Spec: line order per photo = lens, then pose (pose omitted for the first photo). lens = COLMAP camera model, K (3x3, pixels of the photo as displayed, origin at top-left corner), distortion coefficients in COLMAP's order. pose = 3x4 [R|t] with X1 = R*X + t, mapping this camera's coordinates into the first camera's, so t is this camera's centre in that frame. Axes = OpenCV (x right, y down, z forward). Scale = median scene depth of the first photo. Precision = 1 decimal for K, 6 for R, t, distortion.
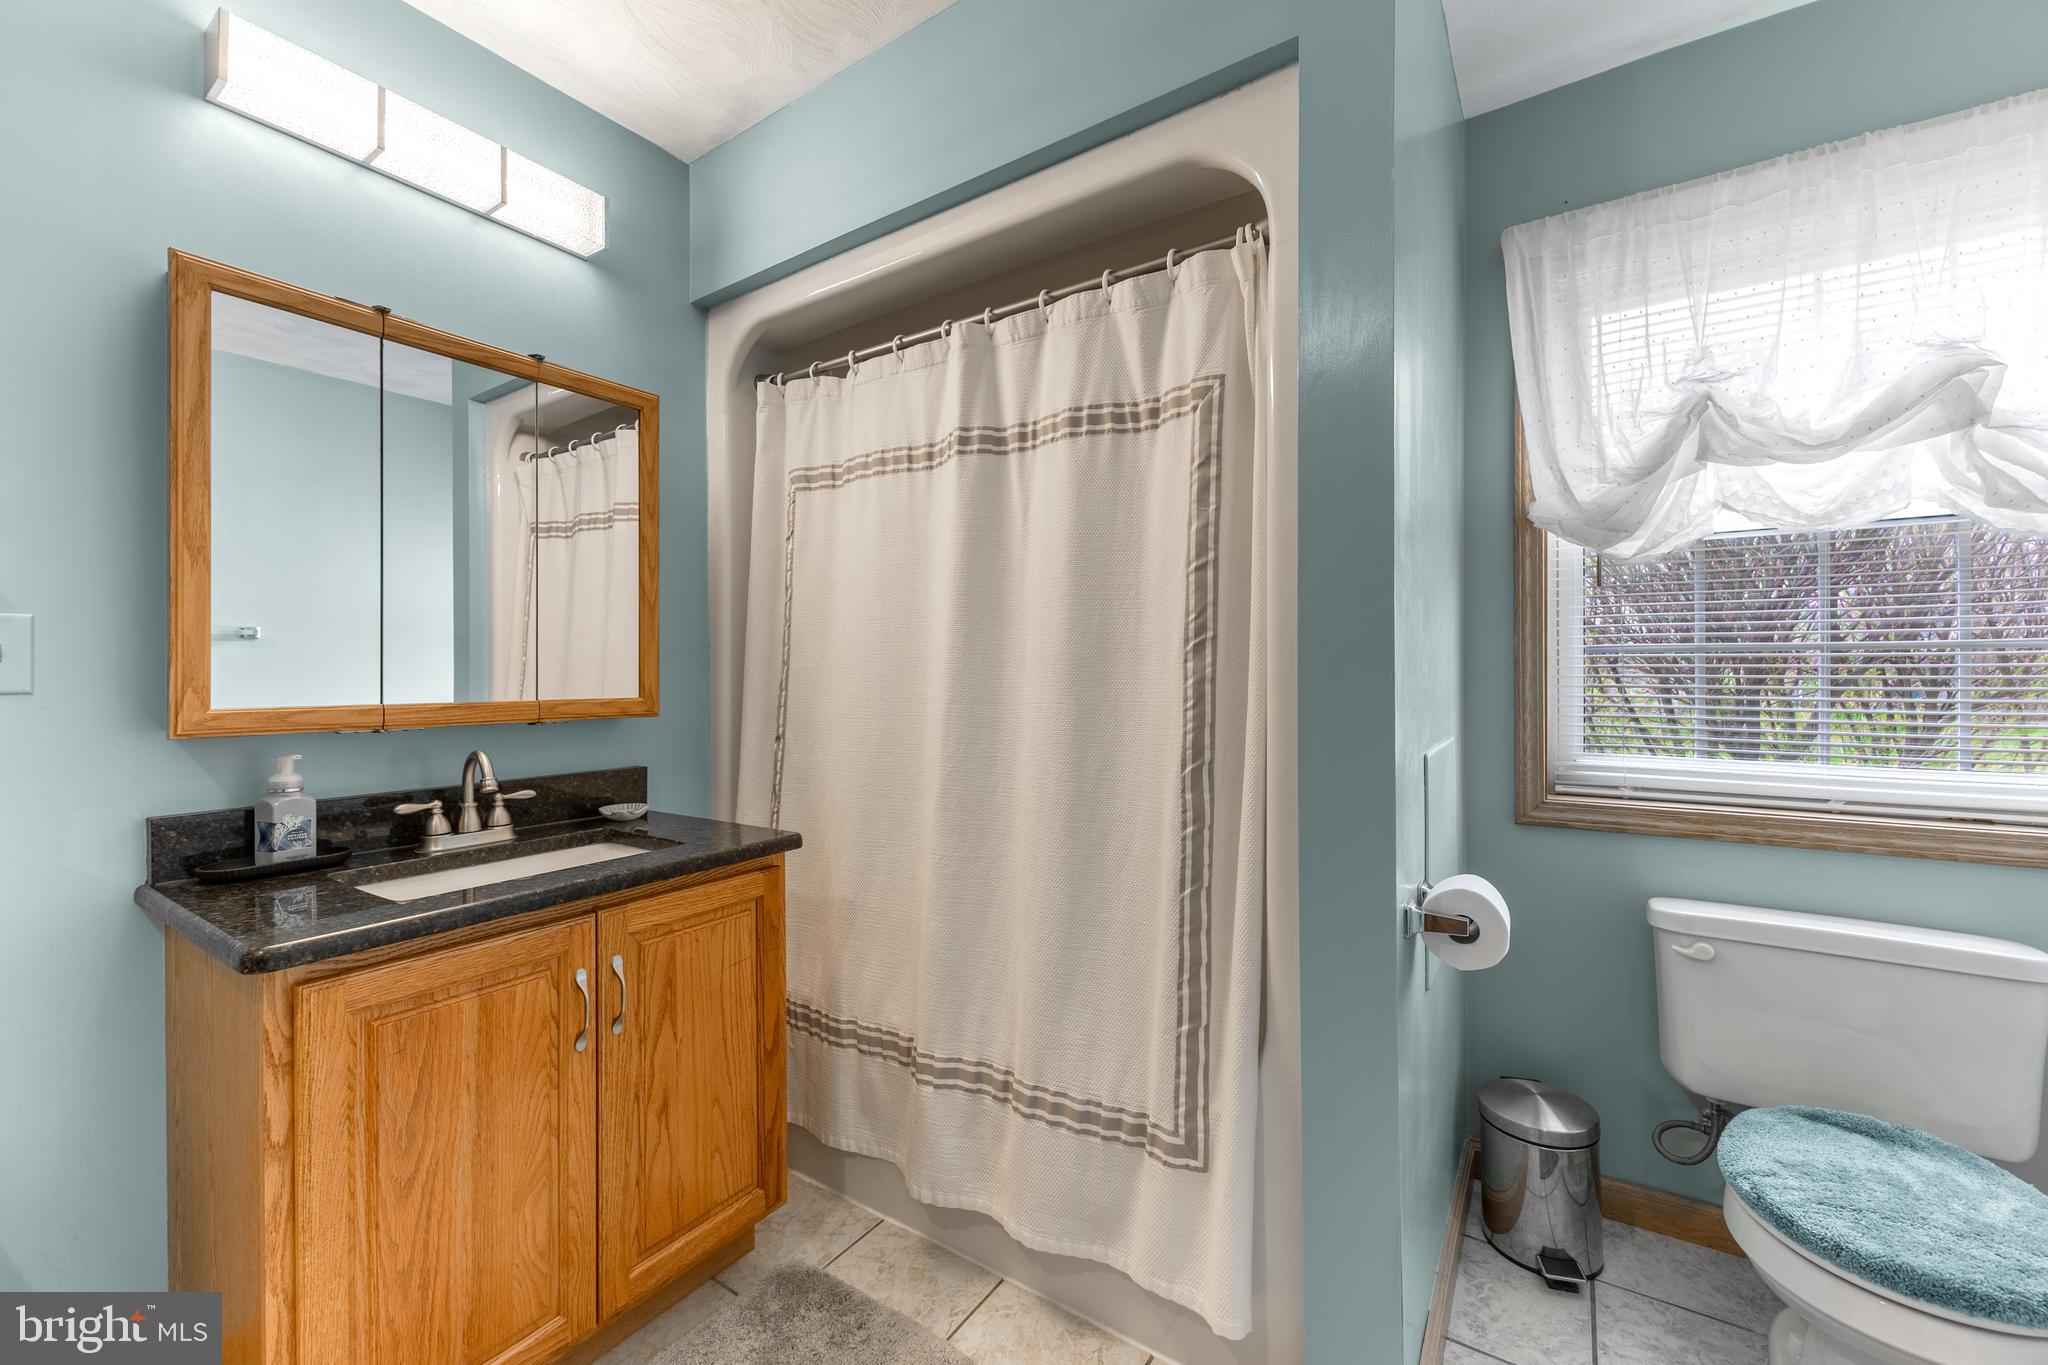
lens RADIAL K [[807.1, 0, 1028.4], [0, 807.1, 678.2], [0, 0, 1]] dist [0.009218, -0.000216]
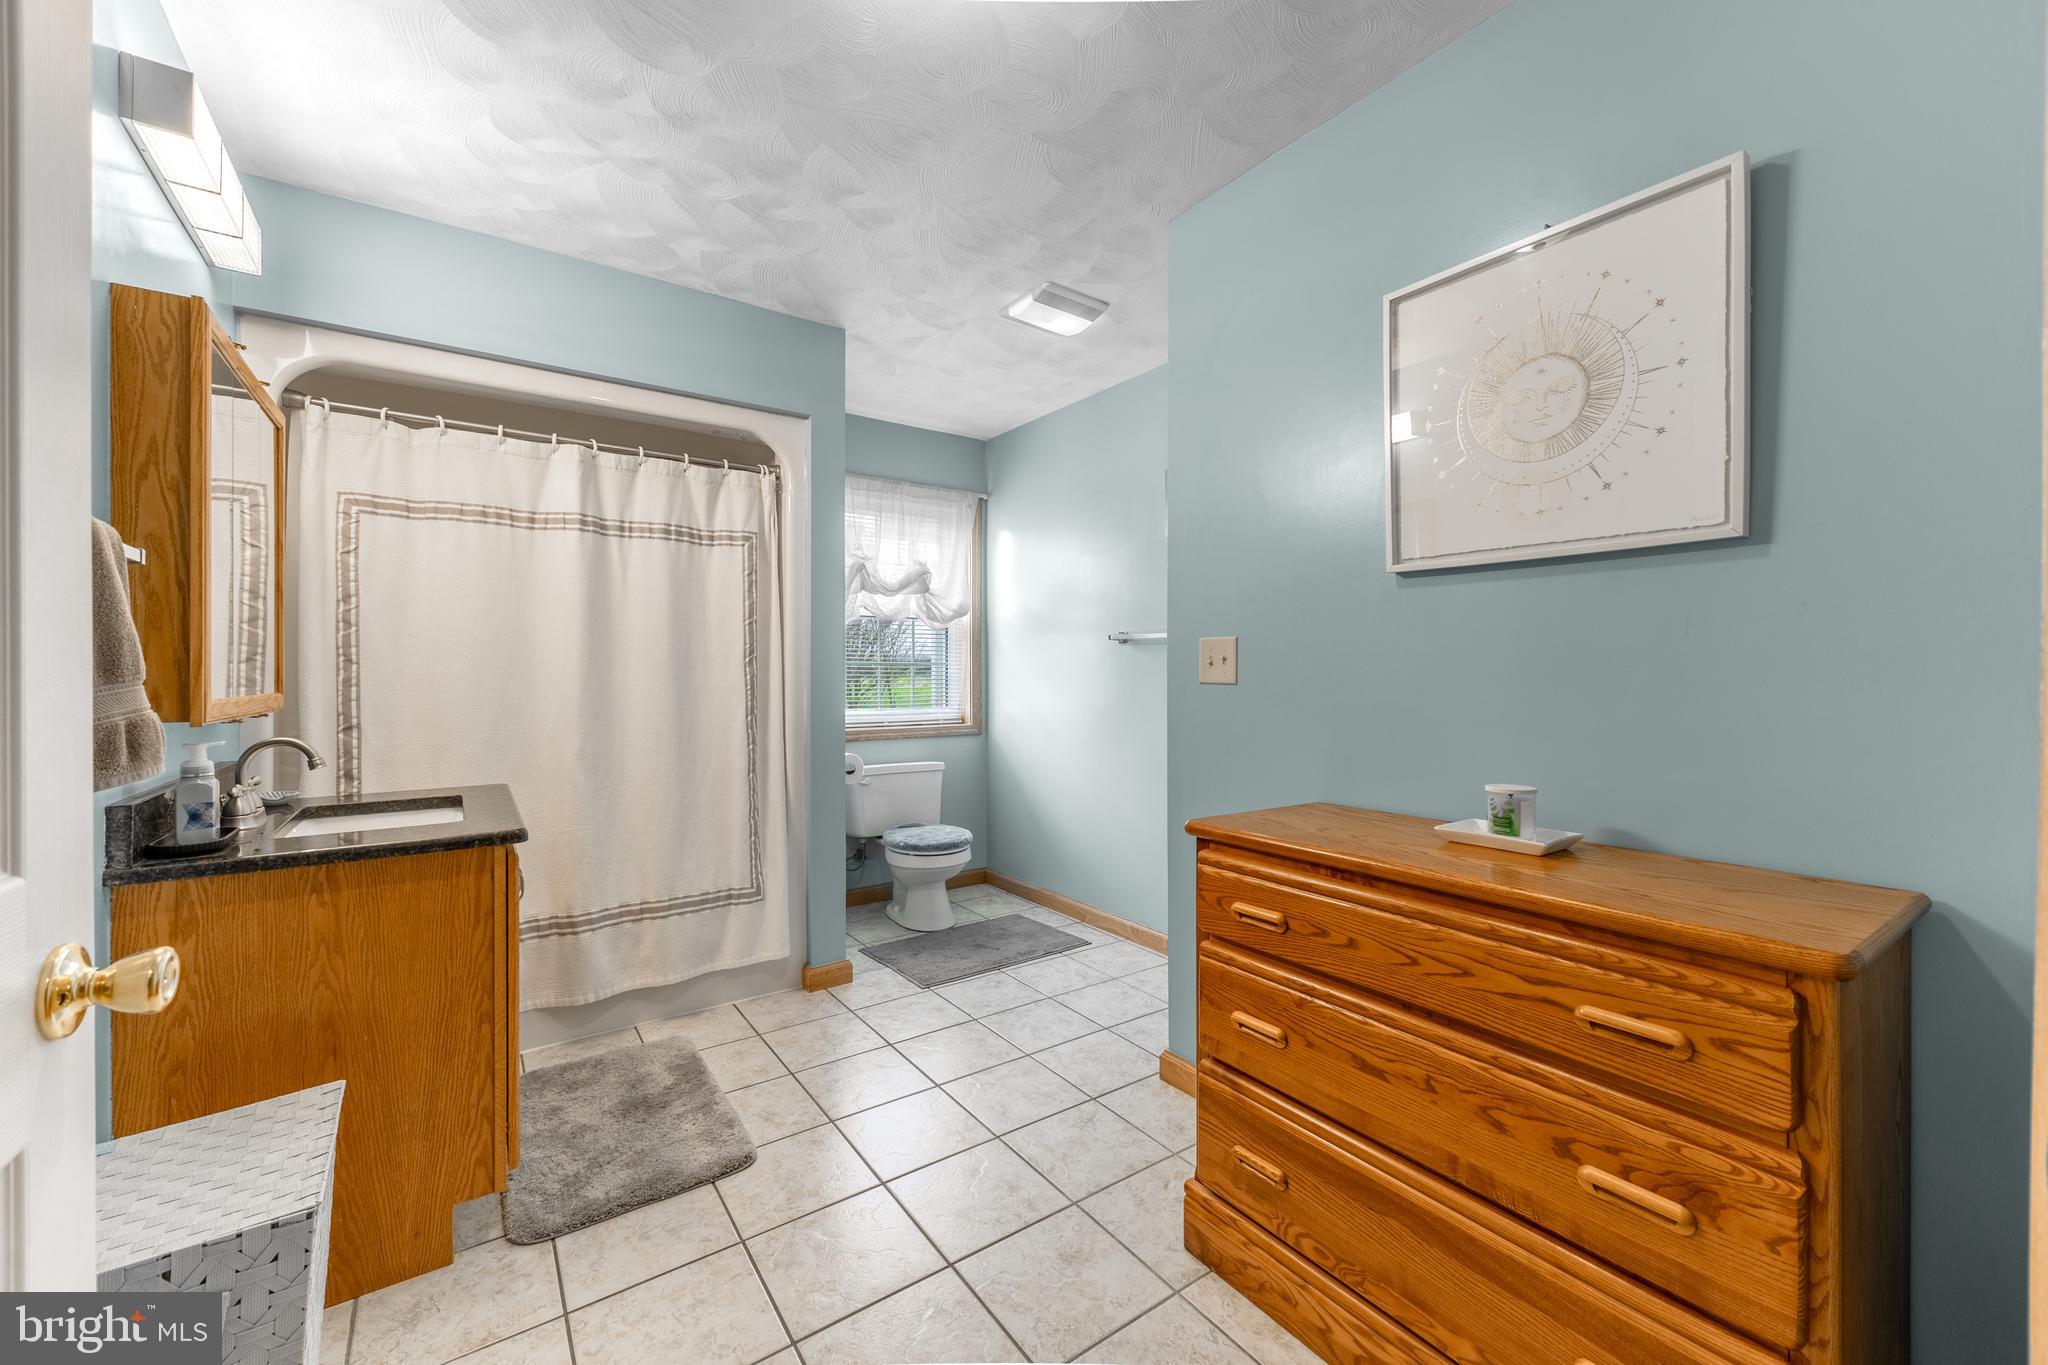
lens RADIAL K [[807.1, 0, 1030.4], [0, 807.1, 676.5], [0, 0, 1]] dist [0.009218, -0.000216]
pose [[0.363485, -0.000272, 0.931600, -1.334682], [0.001420, 0.999999, -0.000262, 0.004565], [-0.931599, 0.001418, 0.363485, -0.403816]]
